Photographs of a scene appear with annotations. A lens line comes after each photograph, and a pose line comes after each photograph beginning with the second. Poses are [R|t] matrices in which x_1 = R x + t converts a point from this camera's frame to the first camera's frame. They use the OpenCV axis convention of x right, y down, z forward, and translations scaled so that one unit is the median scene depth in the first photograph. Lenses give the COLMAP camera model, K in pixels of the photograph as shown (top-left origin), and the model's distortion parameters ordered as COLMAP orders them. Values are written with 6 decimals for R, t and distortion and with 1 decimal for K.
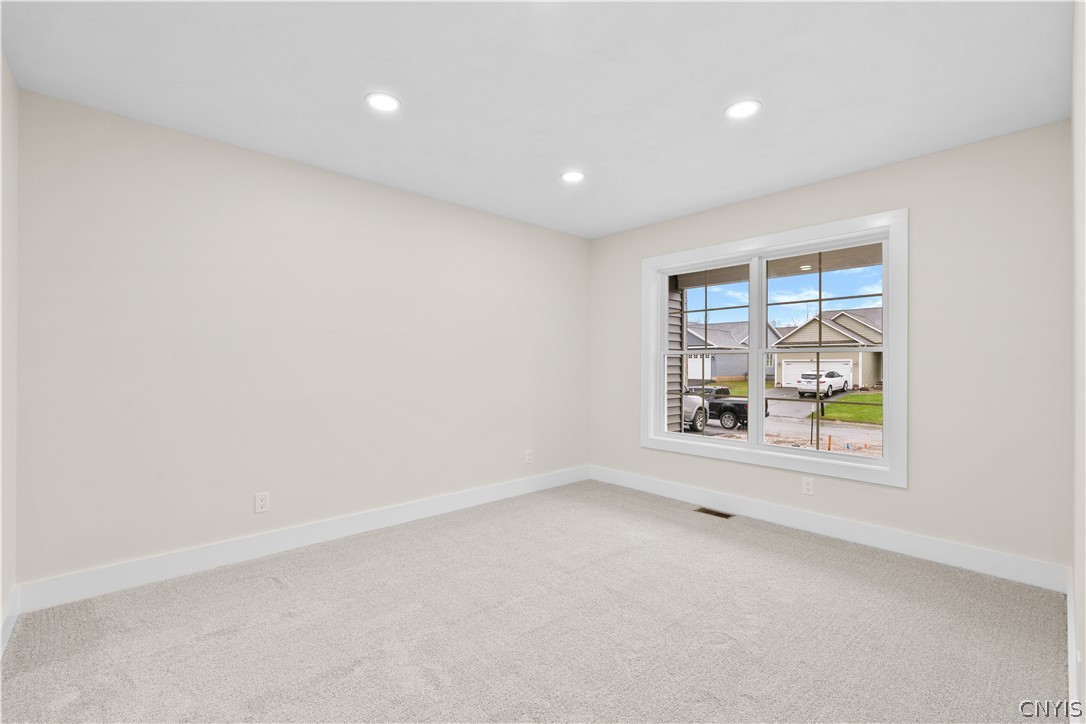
lens RADIAL K [[496.2, 0, 543.0], [0, 496.2, 362.0], [0, 0, 1]] dist [-0.011628, -0.000033]
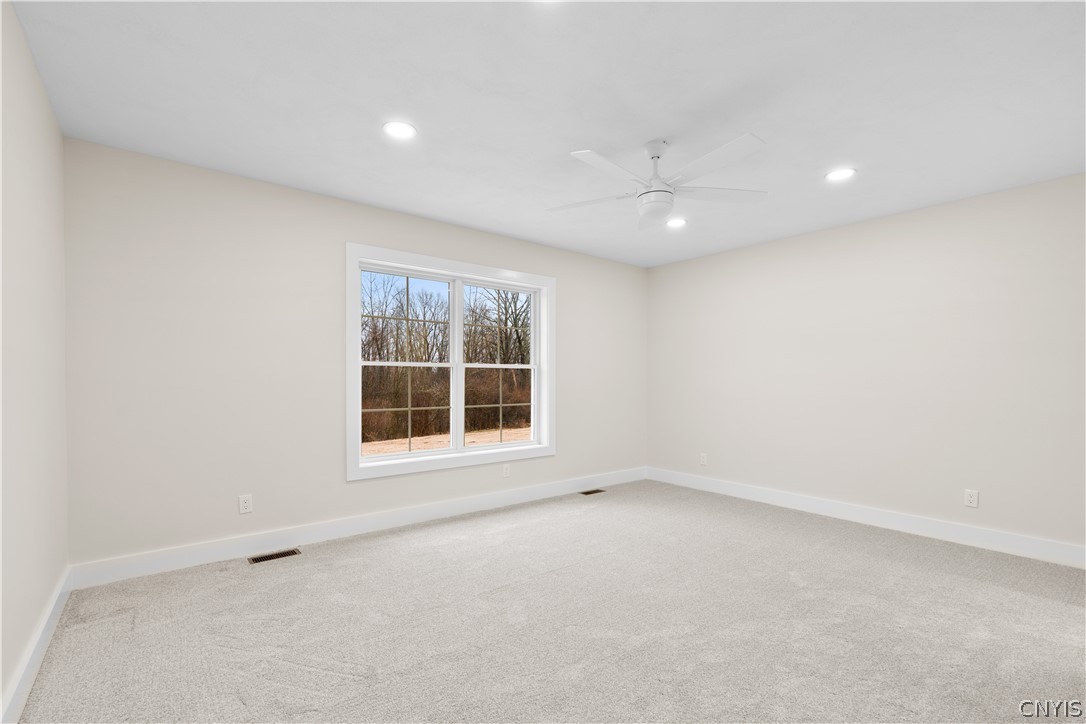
lens RADIAL K [[512.3, 0, 543.0], [0, 512.3, 362.0], [0, 0, 1]] dist [0.000650, 0.000174]
pose [[0.044886, 0.018025, 0.998829, -0.786837], [-0.009389, 0.999801, -0.017621, -0.007665], [-0.998948, -0.008587, 0.045046, 0.851938]]
